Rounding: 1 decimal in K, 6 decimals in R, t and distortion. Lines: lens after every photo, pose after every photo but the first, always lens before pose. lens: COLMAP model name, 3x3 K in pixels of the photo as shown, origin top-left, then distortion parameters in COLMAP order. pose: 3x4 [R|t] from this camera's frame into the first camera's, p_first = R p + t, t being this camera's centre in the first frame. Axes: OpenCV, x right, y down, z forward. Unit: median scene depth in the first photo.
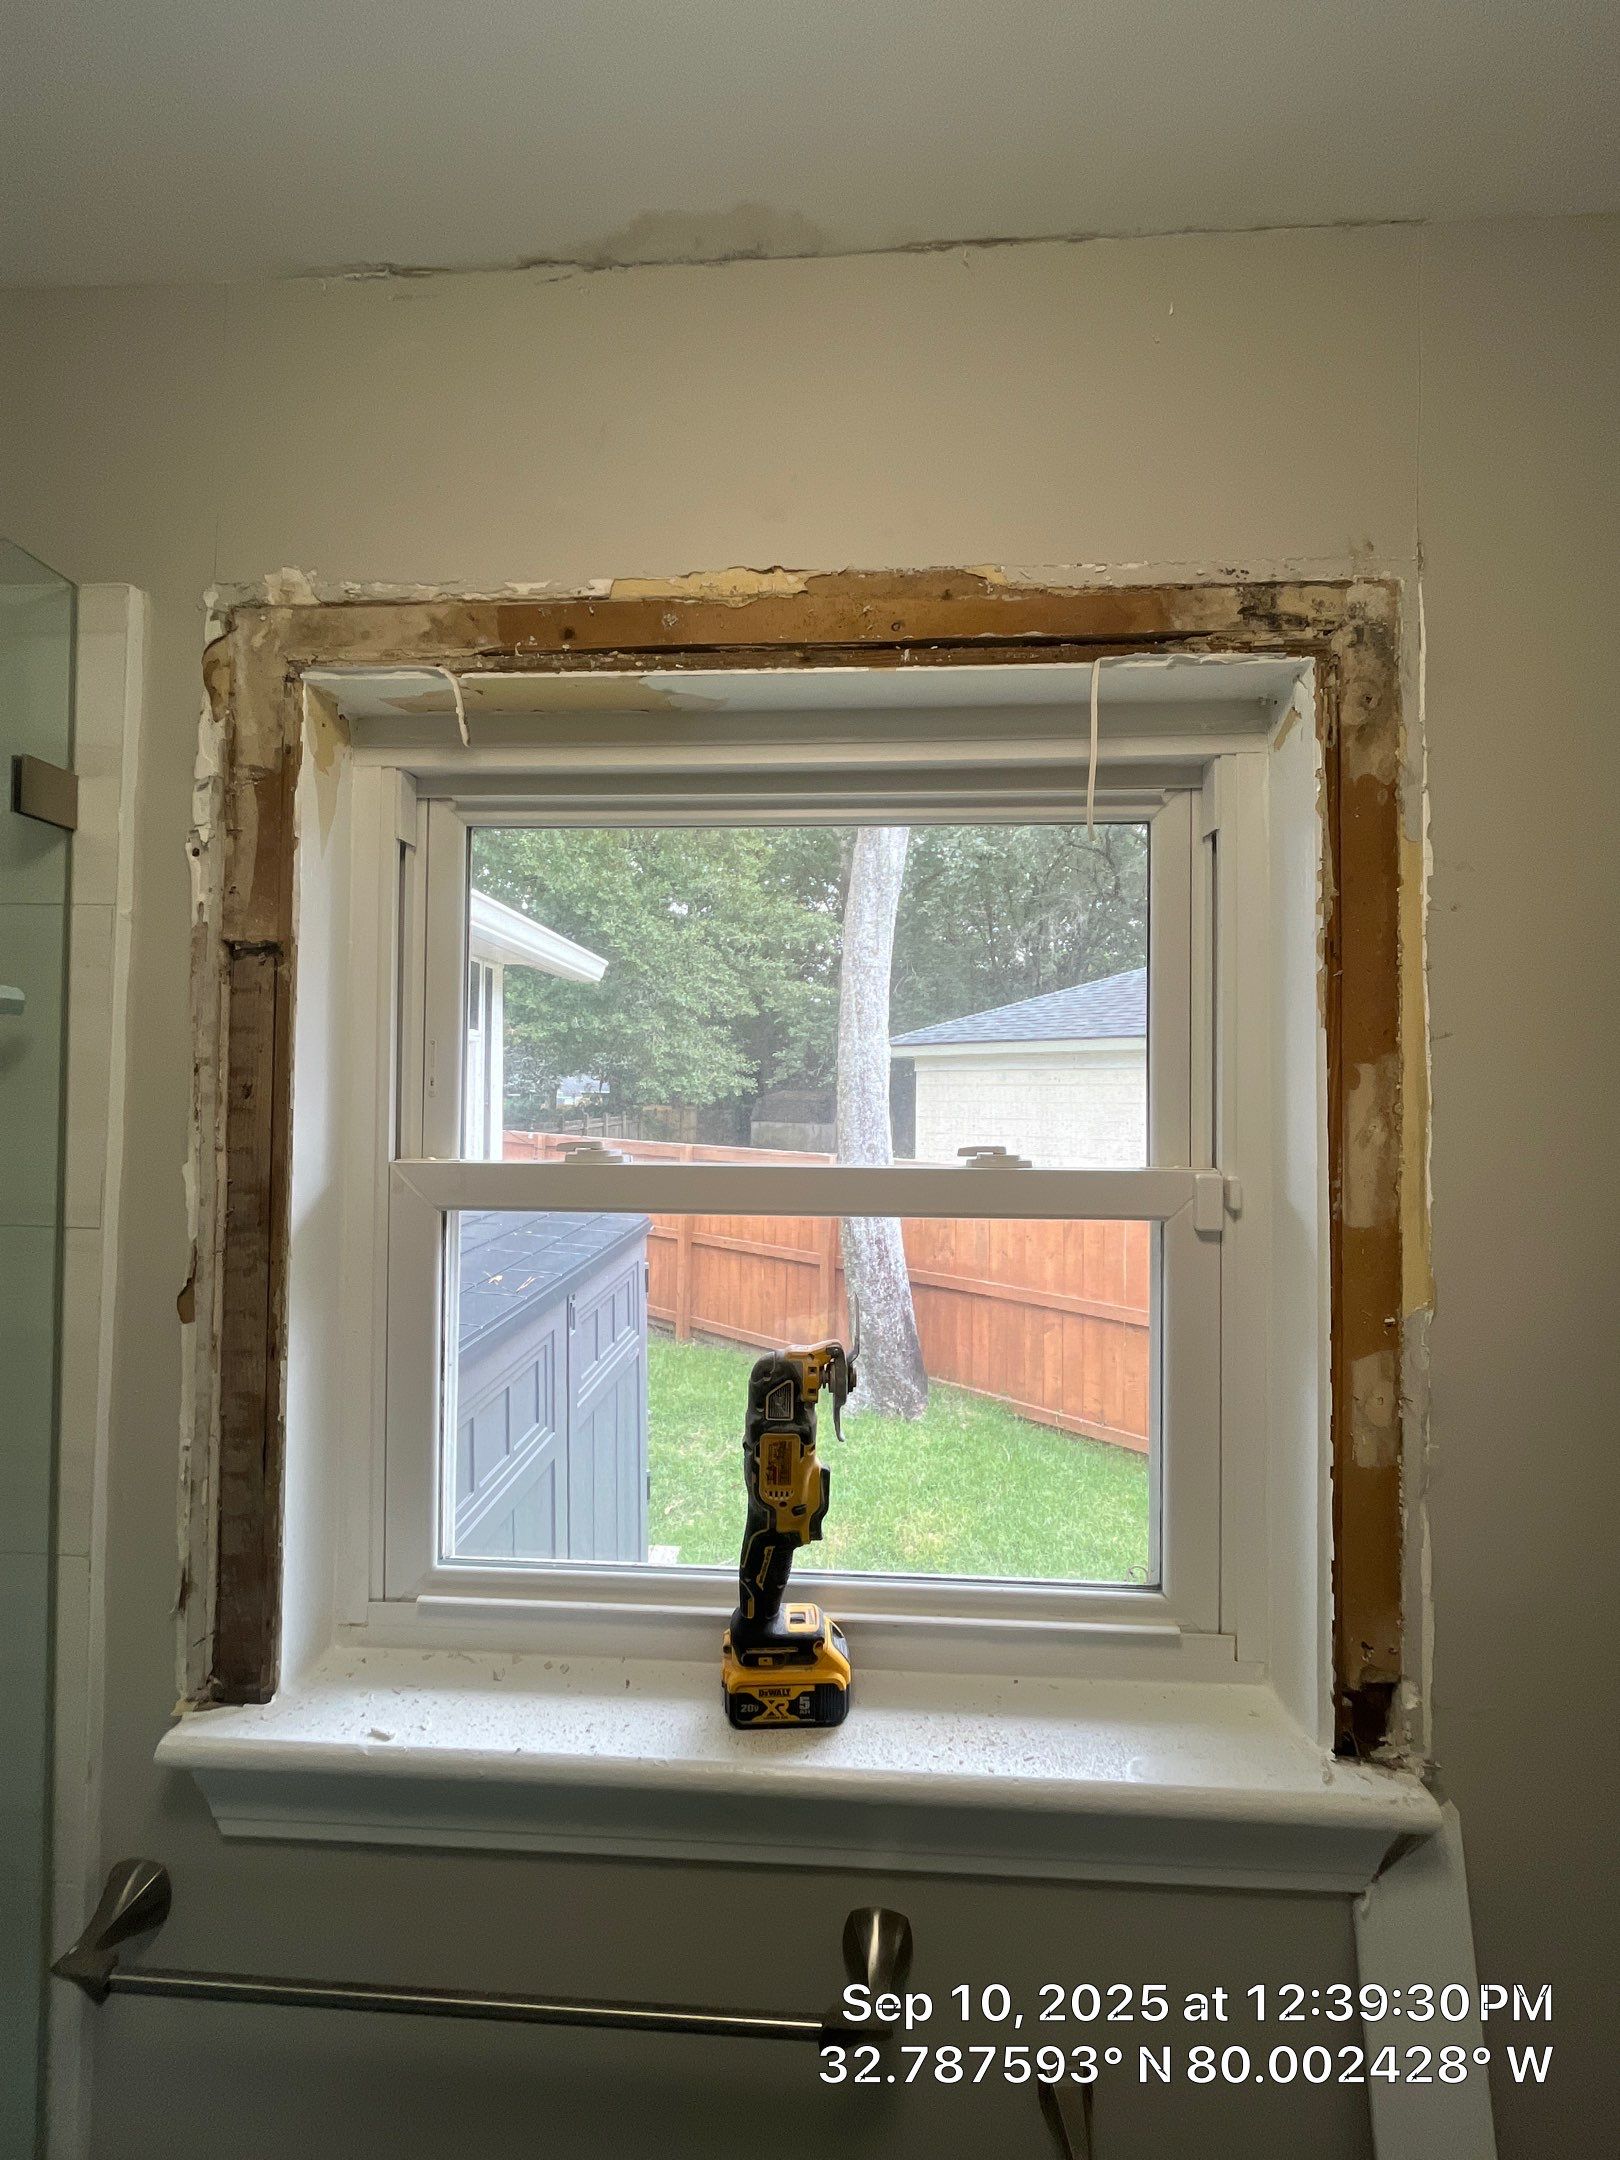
lens RADIAL K [[877.2, 0, 810.9], [0, 877.2, 1071.3], [0, 0, 1]] dist [-0.003561, 0.000389]
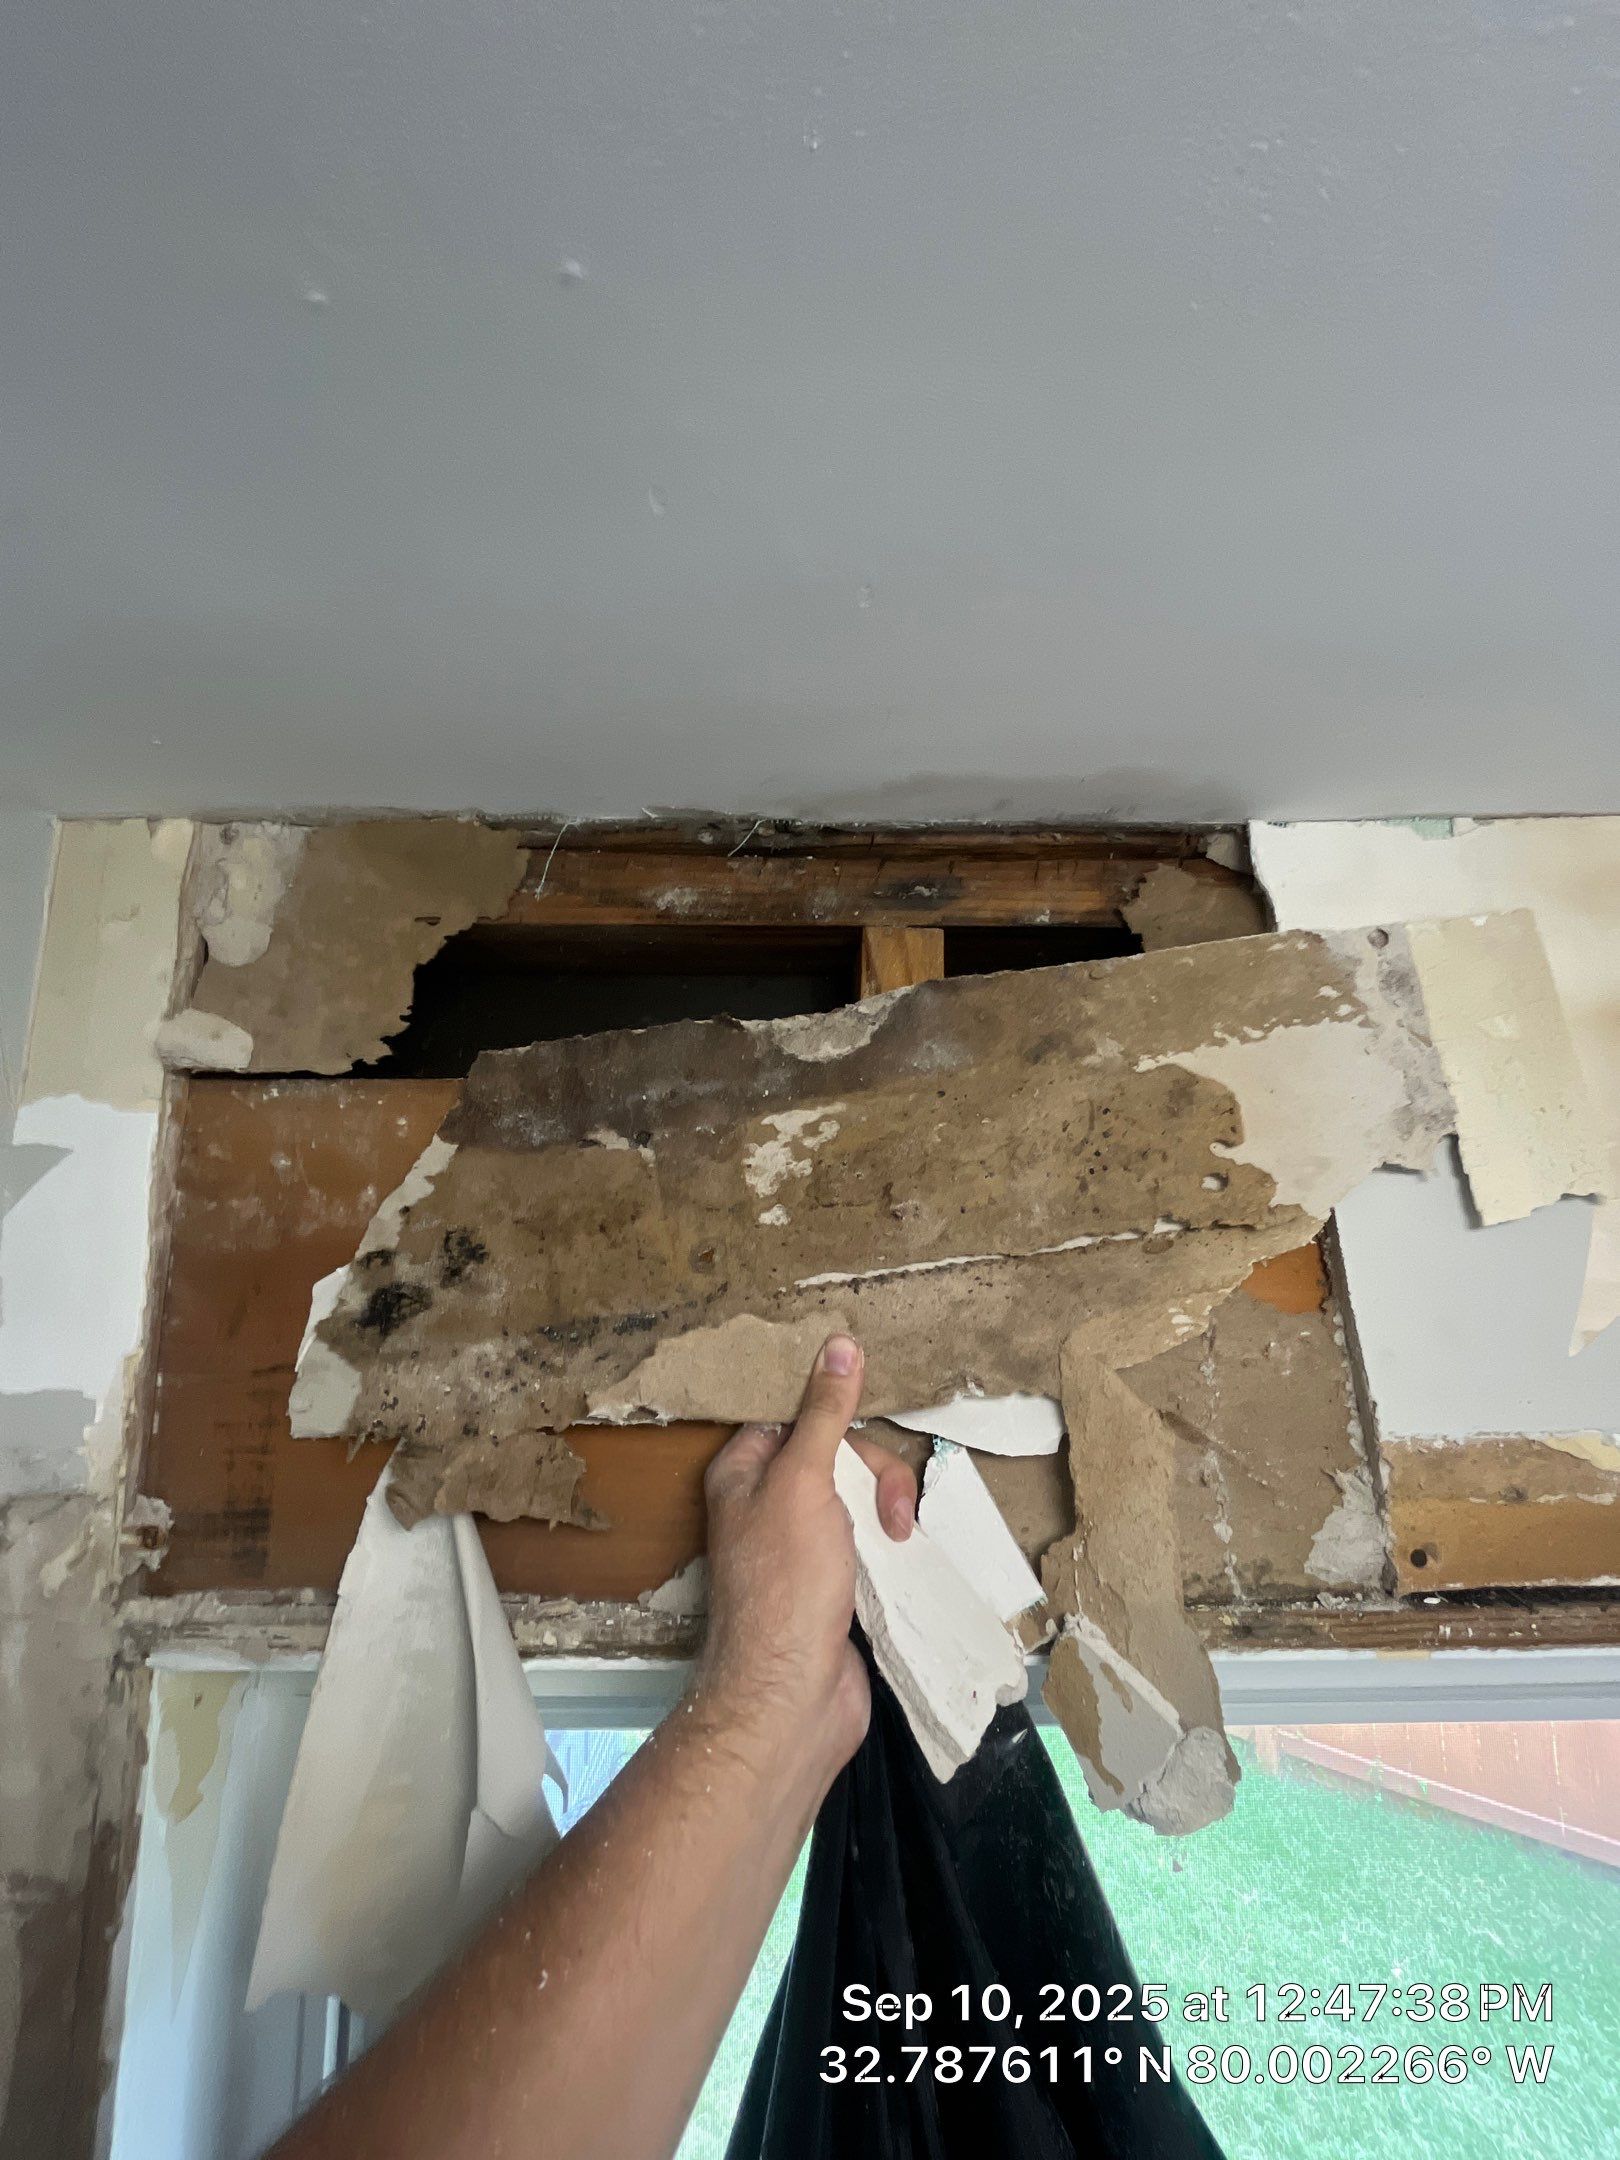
lens RADIAL K [[877.2, 0, 812.2], [0, 877.2, 1080.5], [0, 0, 1]] dist [-0.003561, 0.000389]
pose [[0.997342, -0.000037, 0.072866, -0.287344], [0.008251, 0.993626, -0.112428, -0.741231], [-0.072398, 0.112730, 0.990985, 0.519851]]
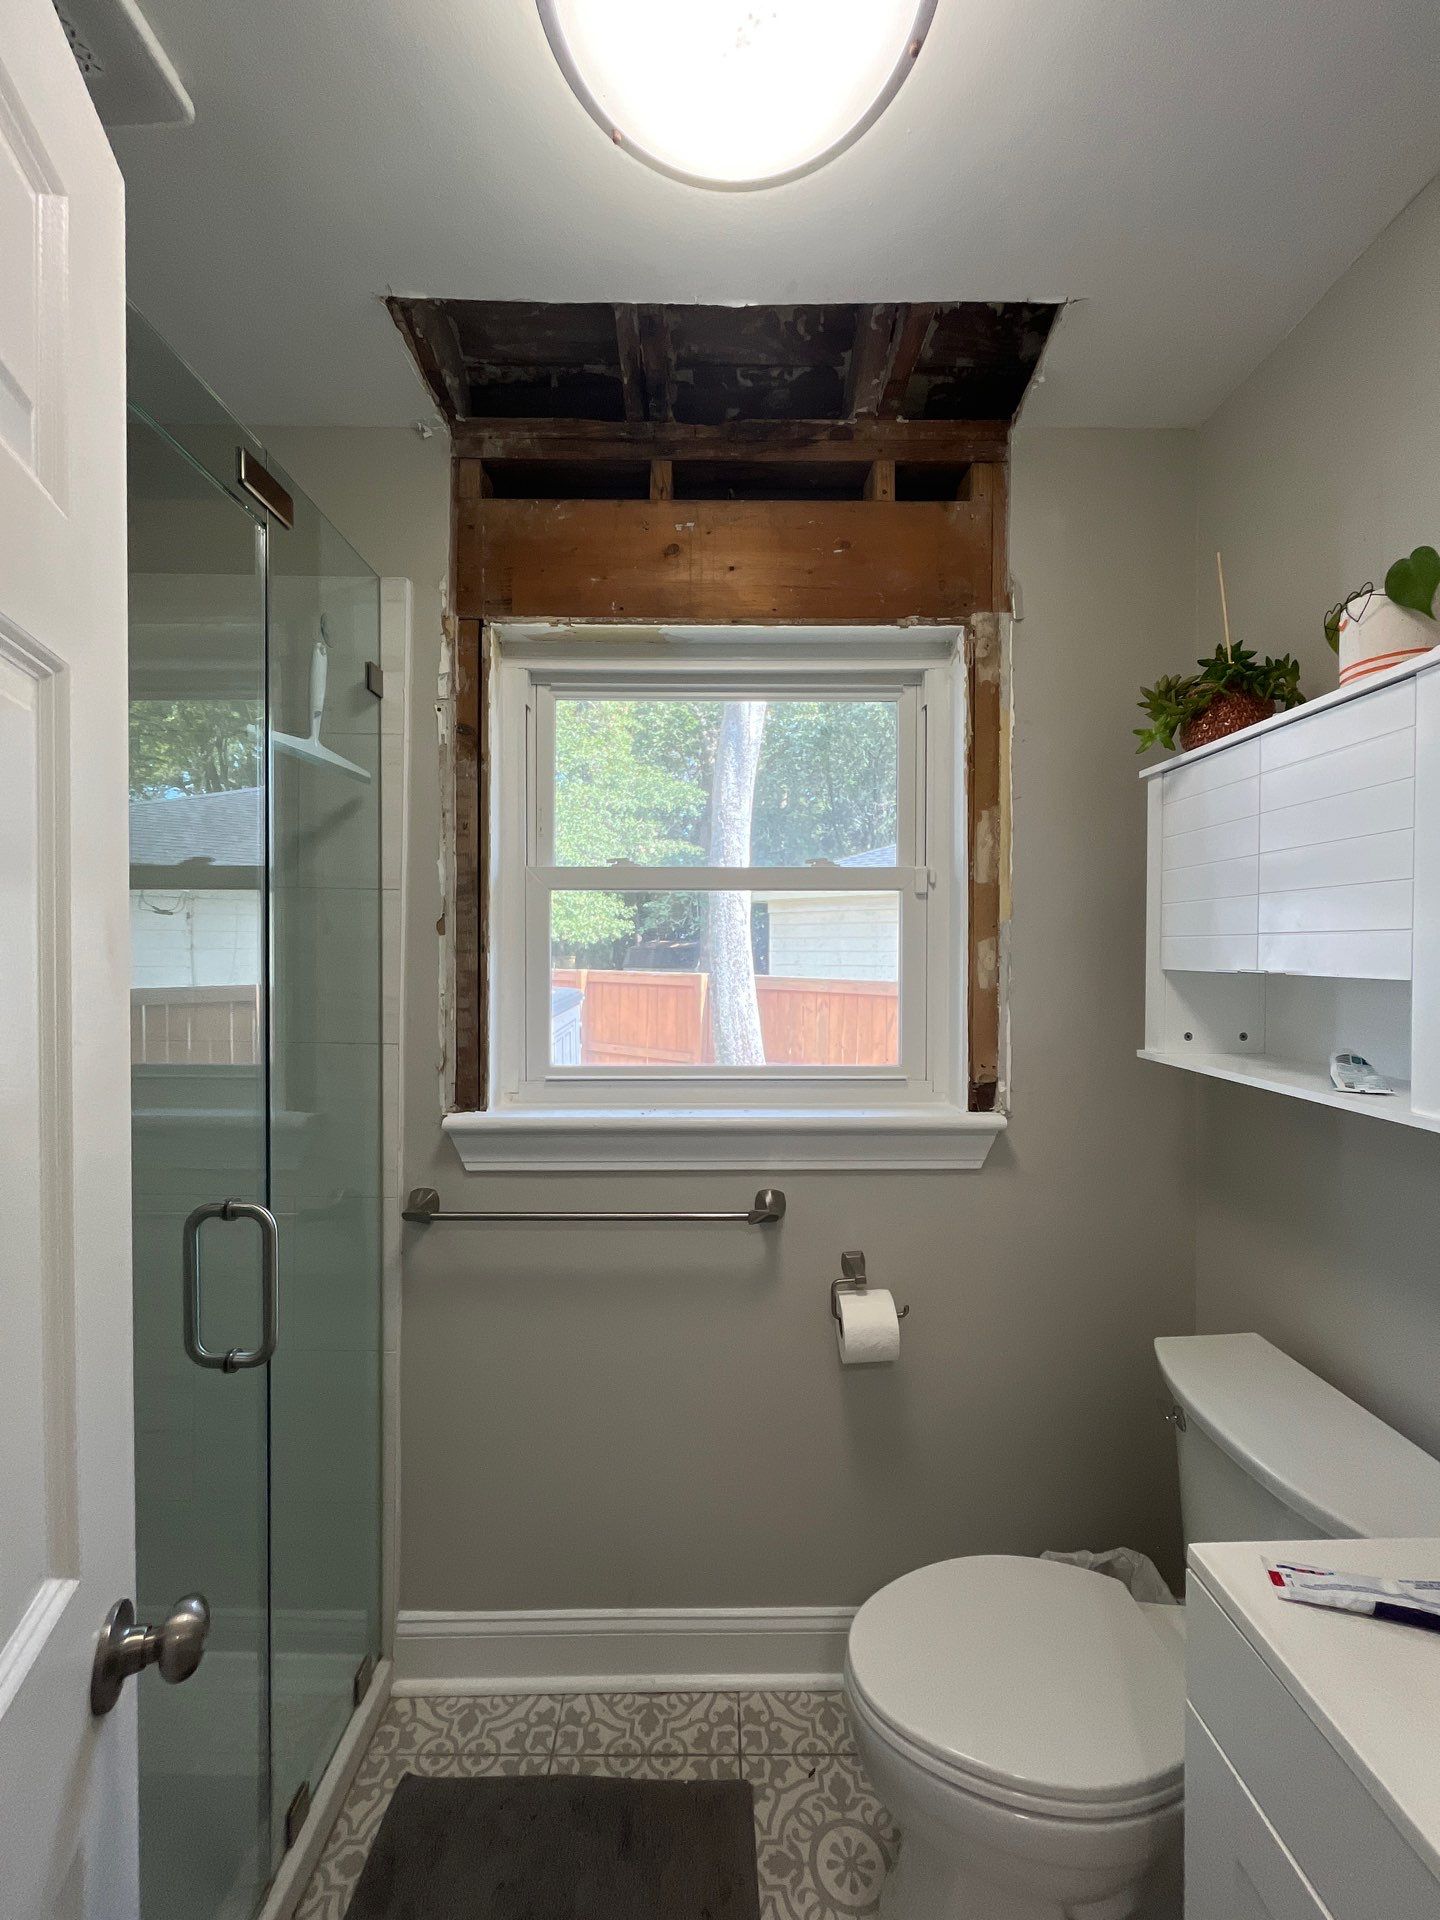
lens RADIAL K [[779.7, 0, 724.6], [0, 779.7, 951.8], [0, 0, 1]] dist [-0.003561, 0.000389]
pose [[0.997876, -0.007887, 0.064659, -0.155518], [0.005771, 0.999444, 0.032841, 0.268740], [-0.064882, -0.032398, 0.997367, -0.907967]]
